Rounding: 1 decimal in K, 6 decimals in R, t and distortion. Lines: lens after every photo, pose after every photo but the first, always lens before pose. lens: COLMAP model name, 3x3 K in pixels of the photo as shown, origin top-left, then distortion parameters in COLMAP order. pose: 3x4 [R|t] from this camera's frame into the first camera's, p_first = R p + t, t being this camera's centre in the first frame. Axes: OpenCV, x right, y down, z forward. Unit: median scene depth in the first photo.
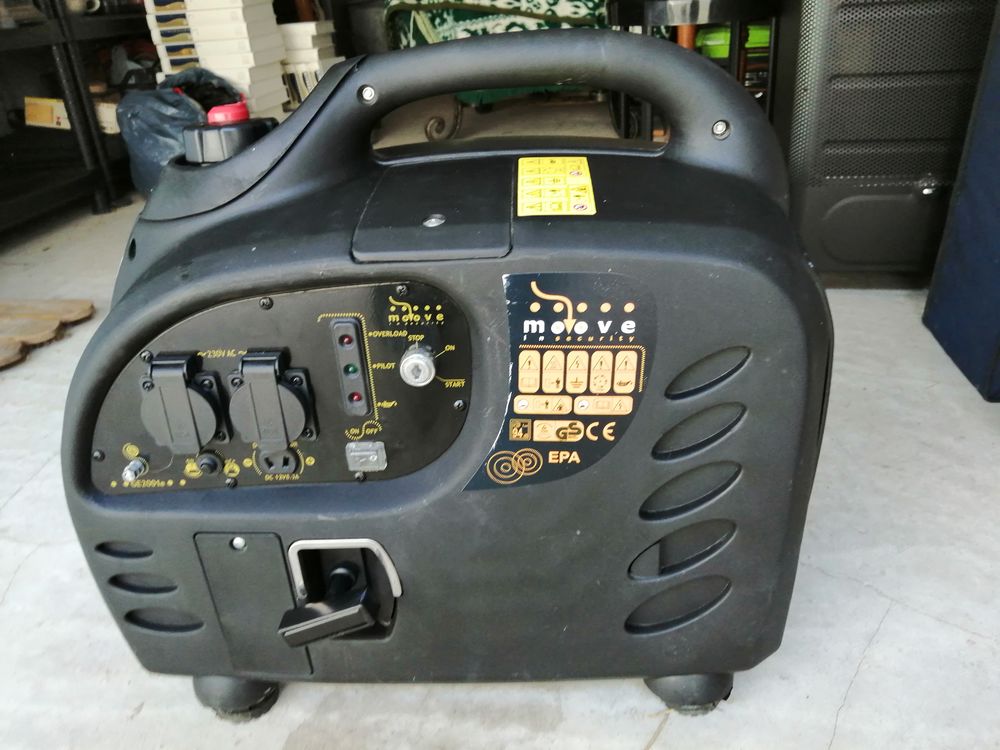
lens RADIAL K [[803.9, 0, 493.7], [0, 803.9, 372.5], [0, 0, 1]] dist [0.041838, -0.107373]
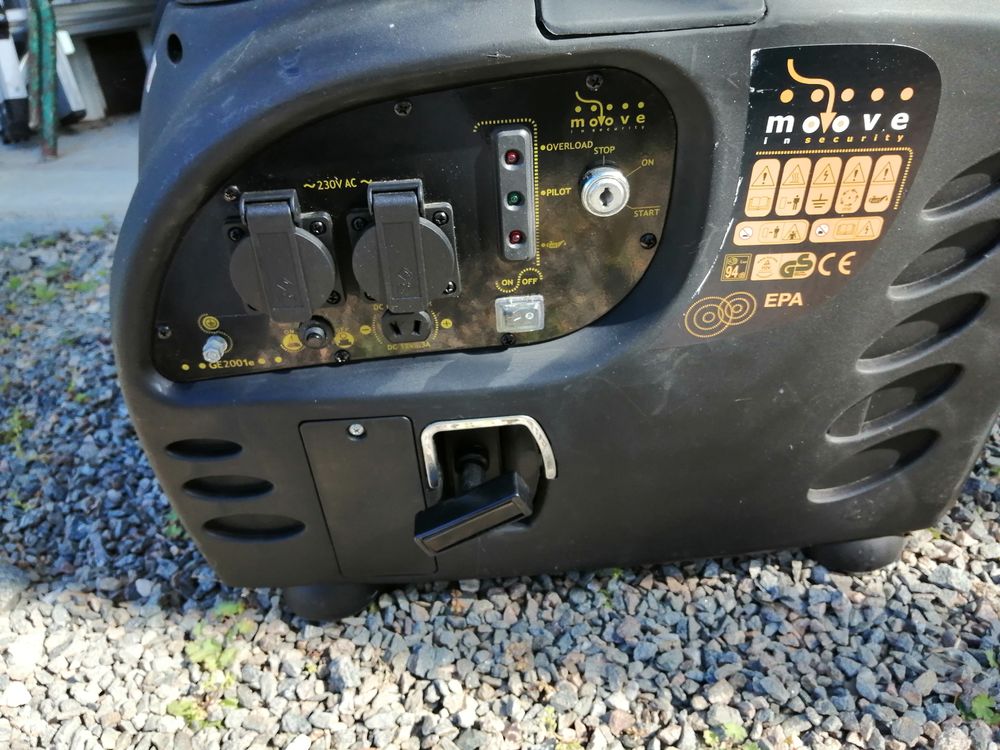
lens RADIAL K [[803.9, 0, 491.5], [0, 803.9, 385.2], [0, 0, 1]] dist [0.041838, -0.107373]
pose [[0.994453, -0.062519, 0.084582, -0.276645], [0.045620, 0.980969, 0.188728, 0.024940], [-0.094772, -0.183822, 0.978380, 0.235315]]
